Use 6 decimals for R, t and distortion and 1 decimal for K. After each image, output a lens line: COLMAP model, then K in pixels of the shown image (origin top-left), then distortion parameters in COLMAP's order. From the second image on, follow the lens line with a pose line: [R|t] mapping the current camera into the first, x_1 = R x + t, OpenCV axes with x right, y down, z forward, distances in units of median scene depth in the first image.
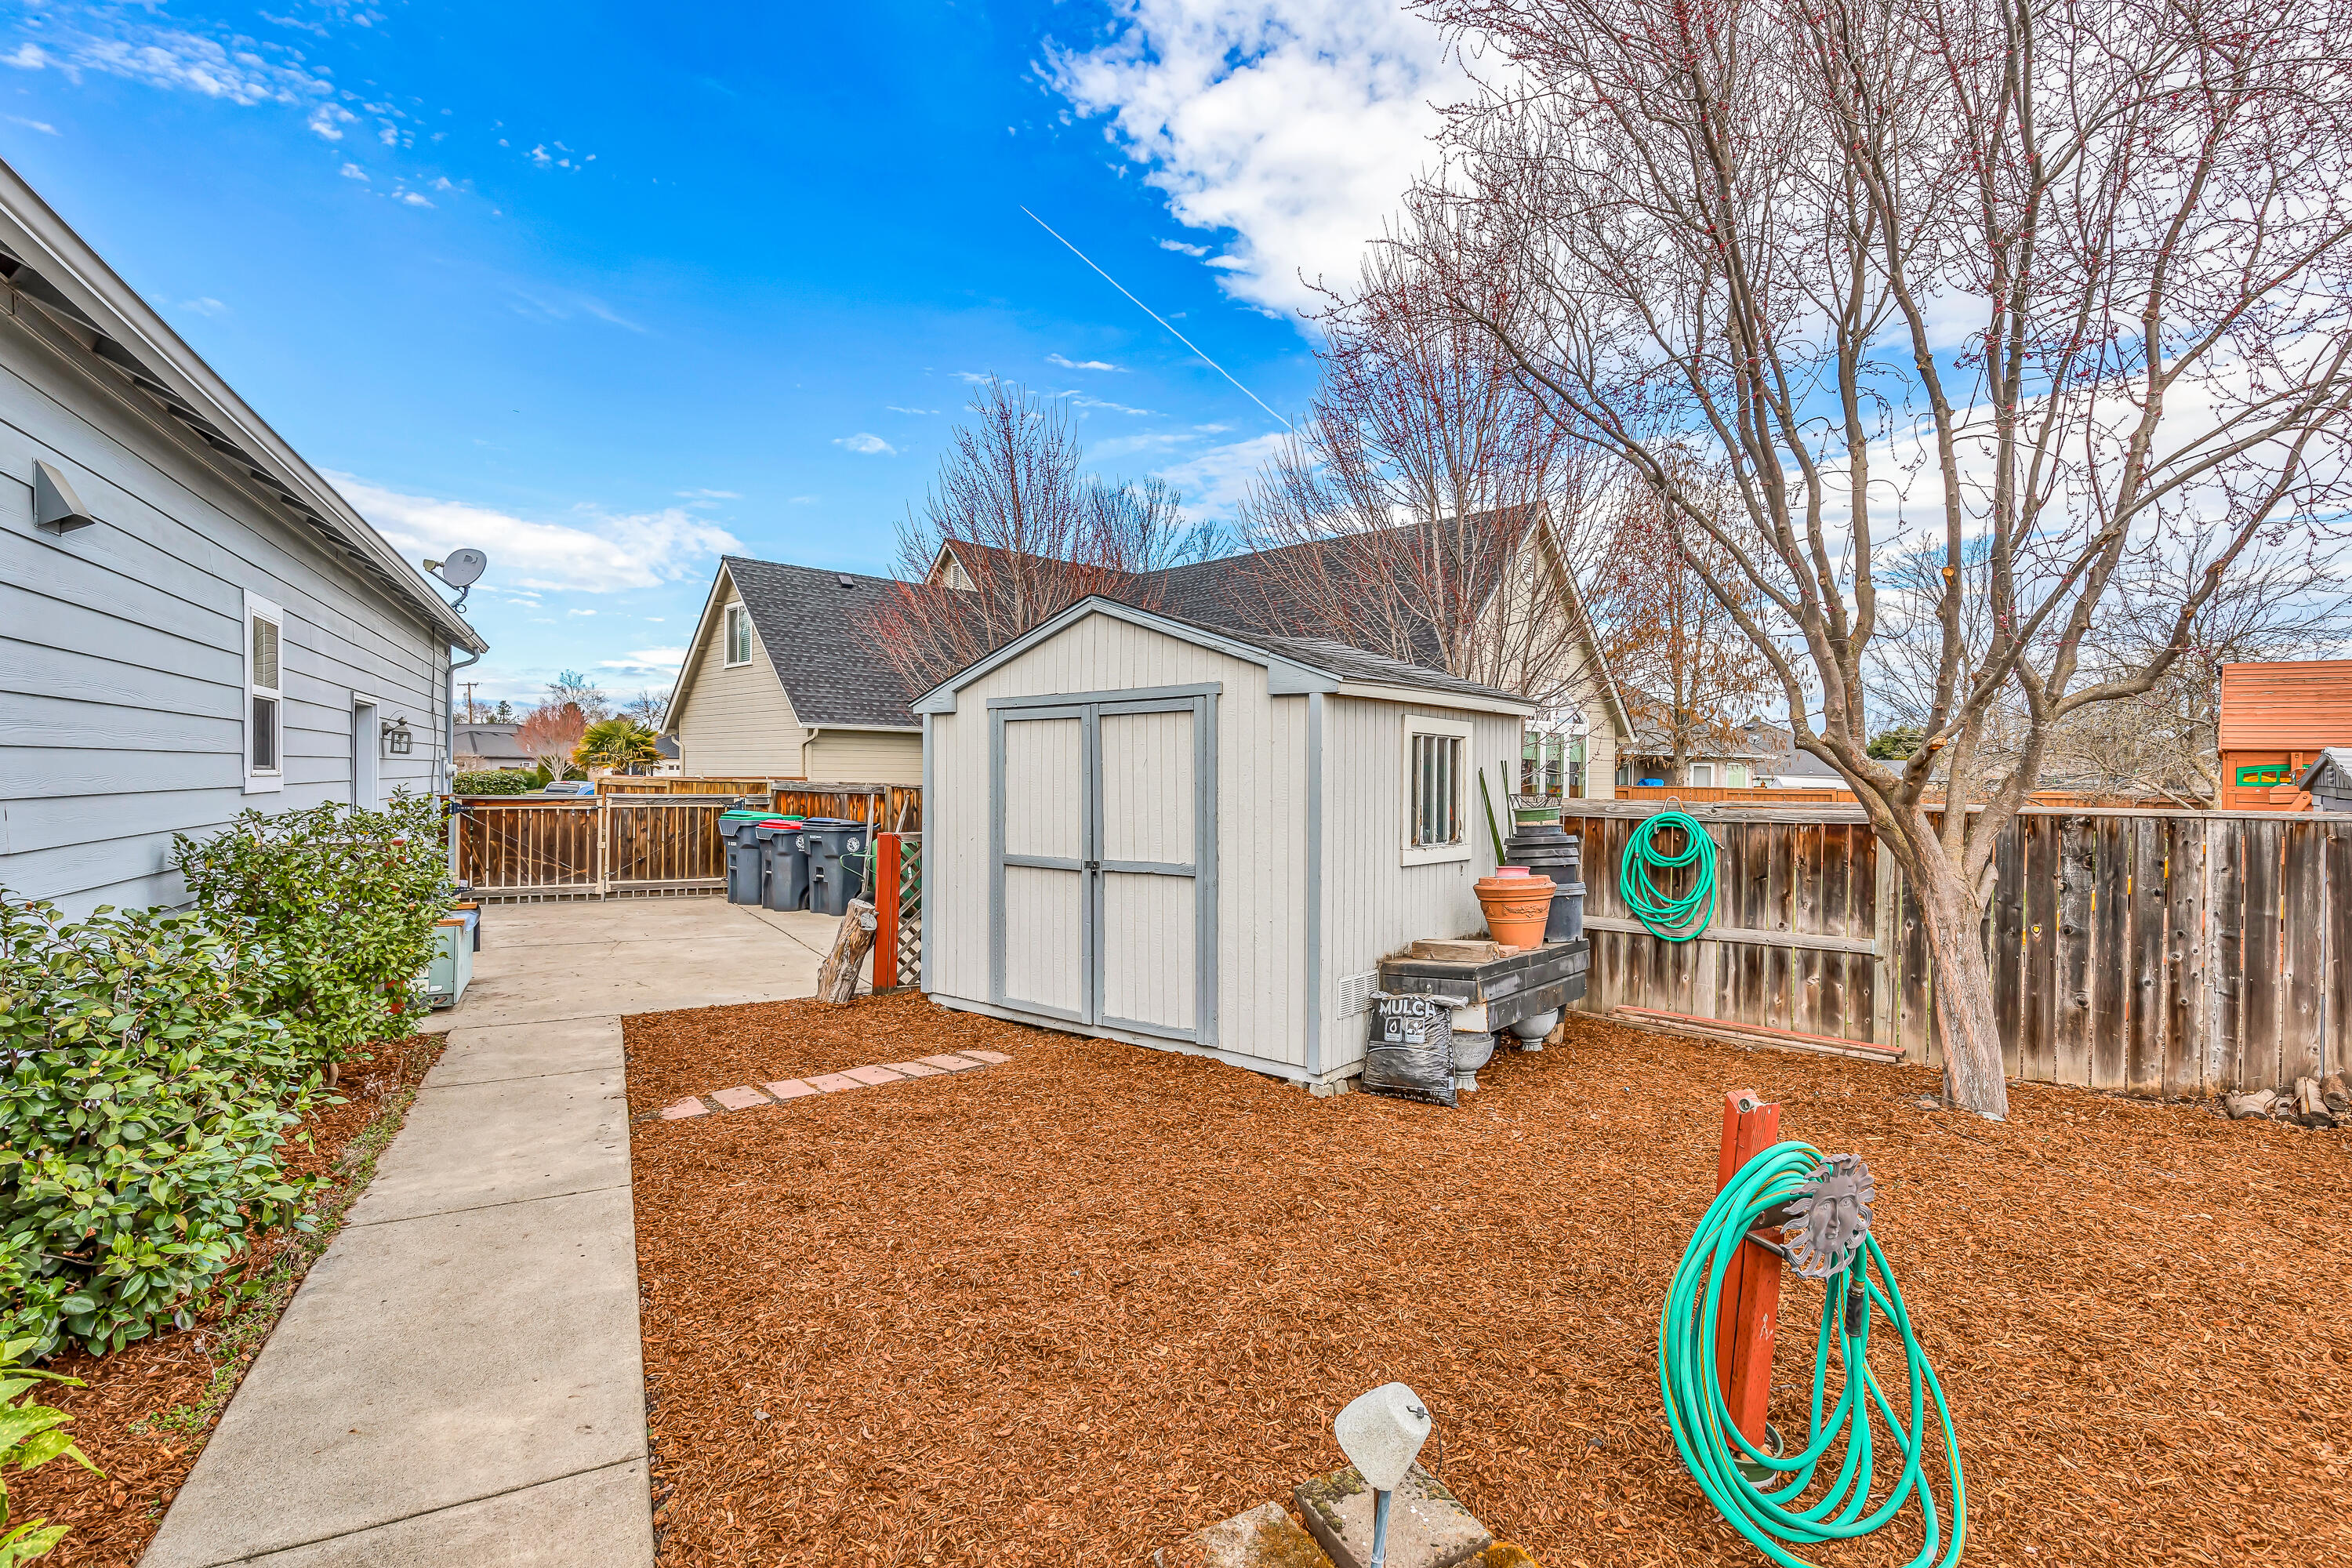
lens RADIAL K [[1101.8, 0, 1186.4], [0, 1101.8, 784.6], [0, 0, 1]] dist [0.010613, -0.000229]
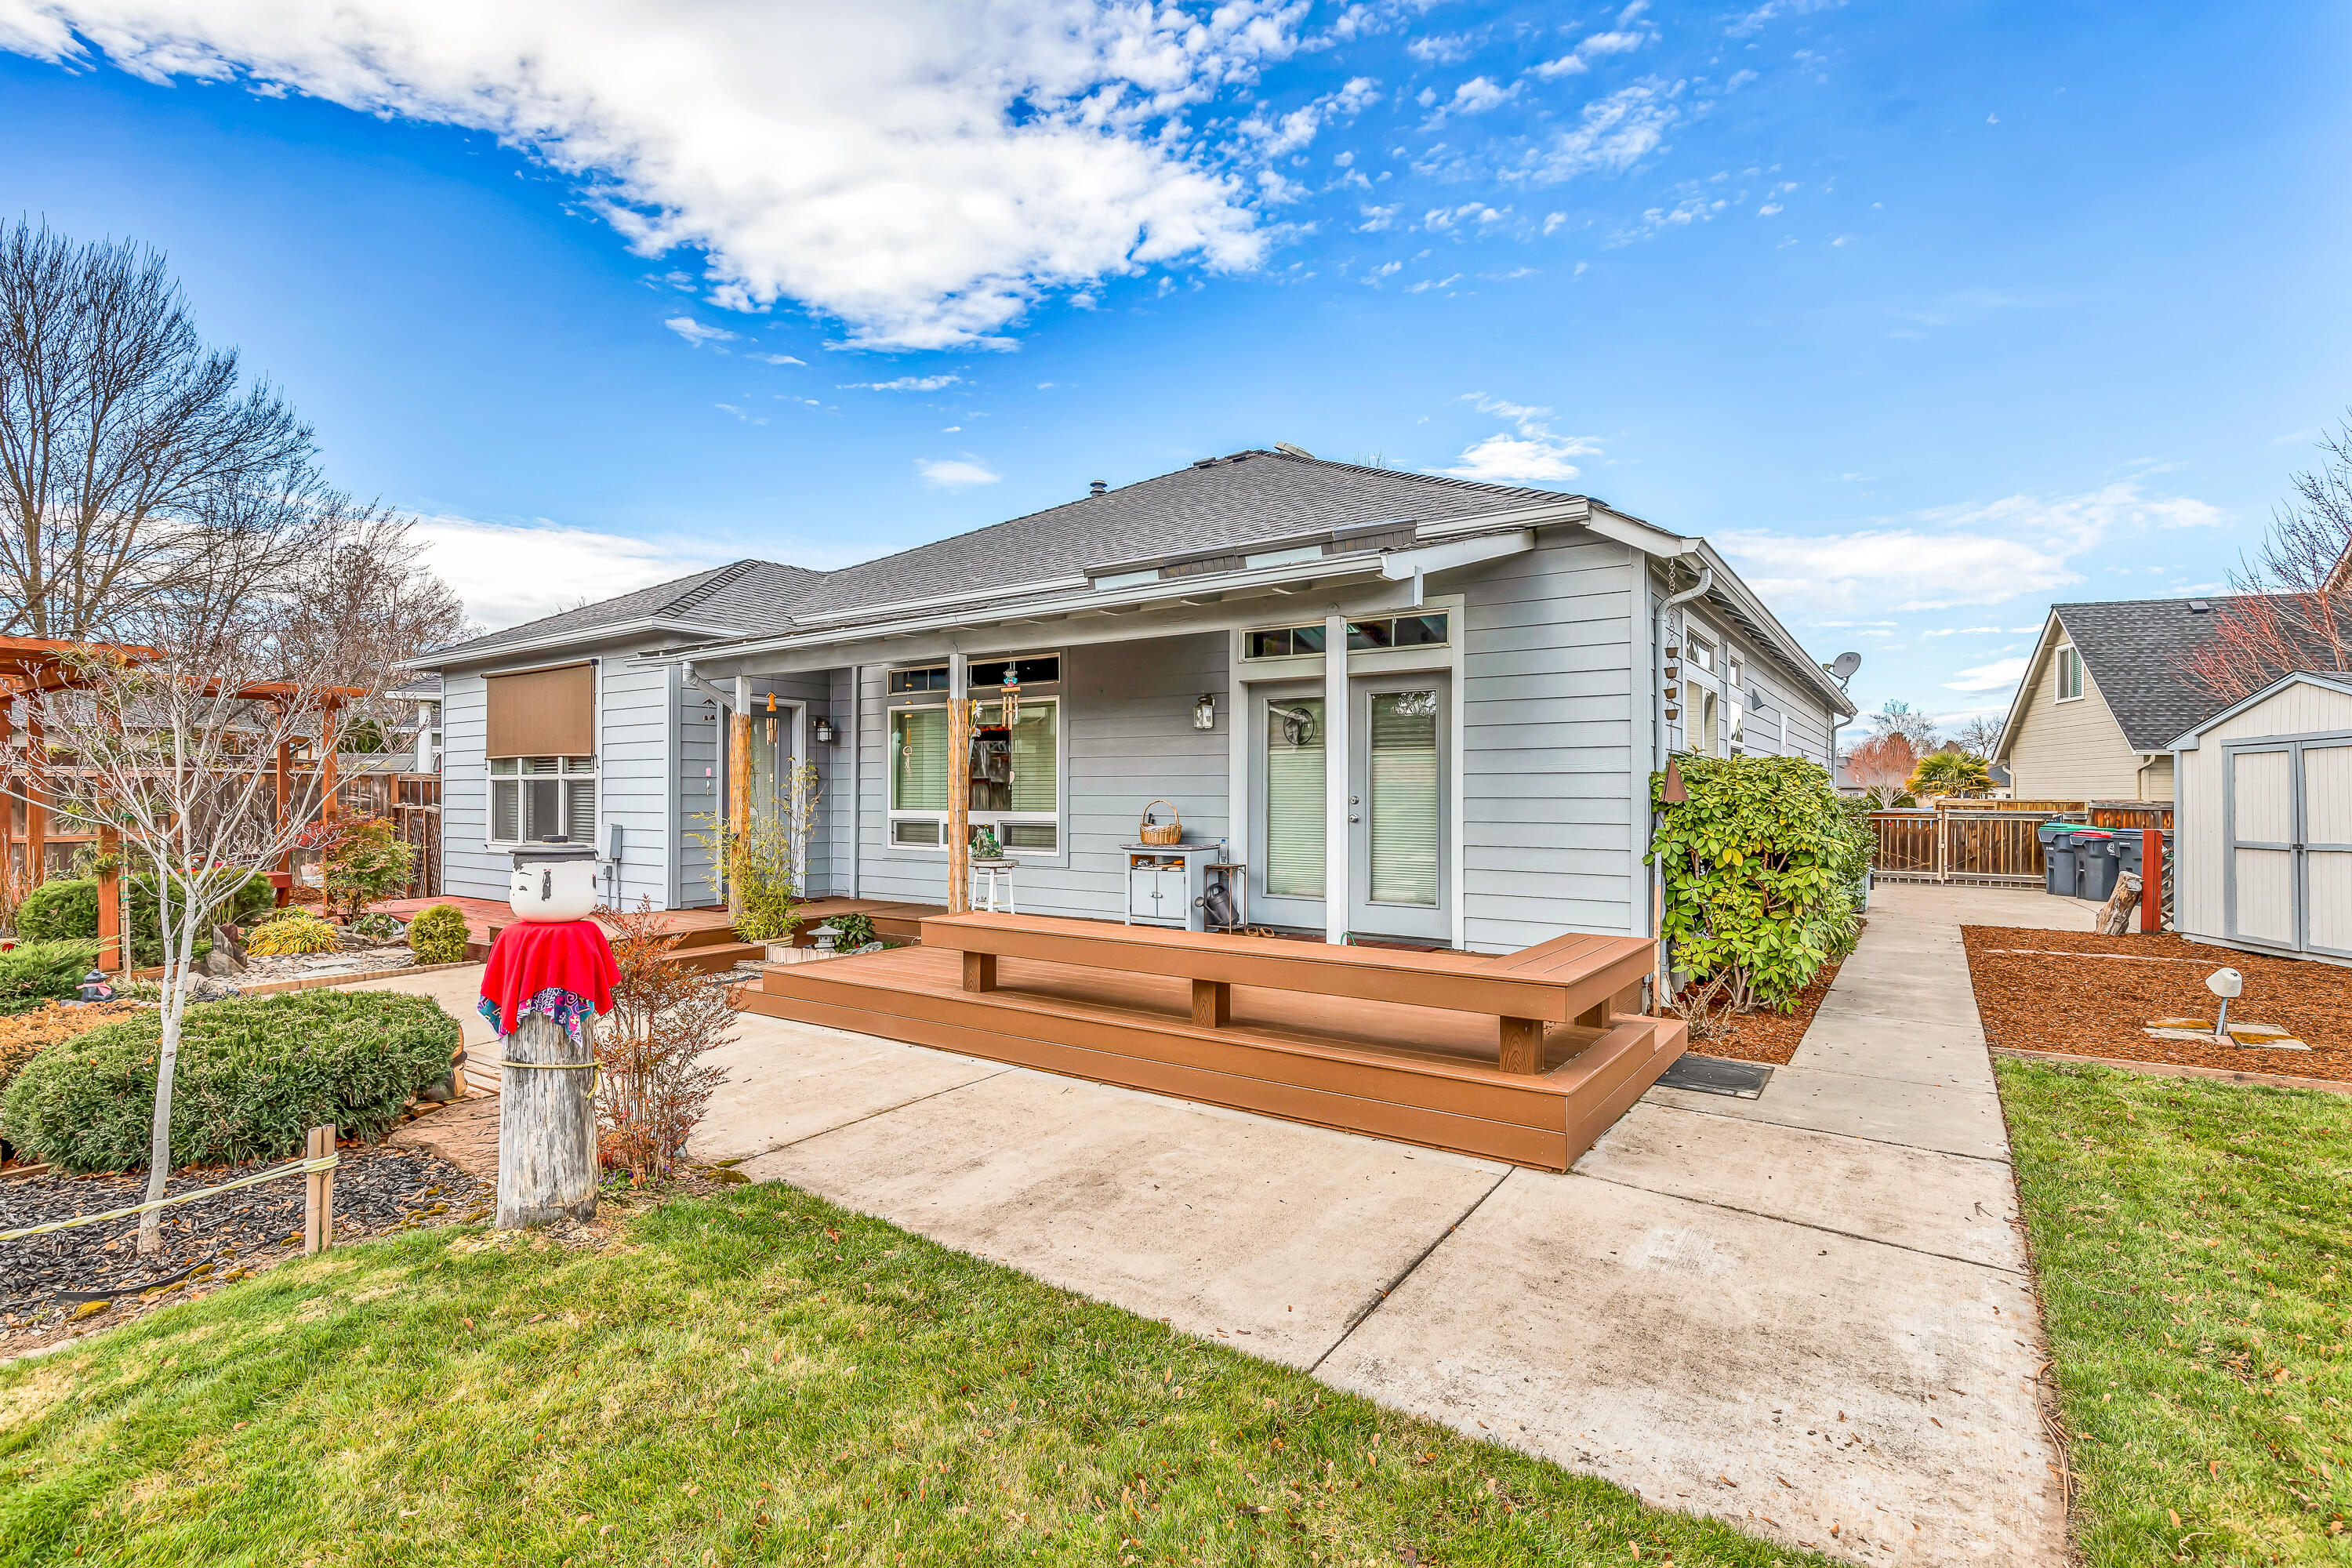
lens RADIAL K [[1101.8, 0, 1177.6], [0, 1101.8, 790.1], [0, 0, 1]] dist [0.010613, -0.000229]
pose [[0.469588, -0.011861, -0.882806, 0.255803], [-0.008352, 0.999805, -0.017875, 0.016384], [0.882846, 0.015767, 0.469397, -0.513456]]
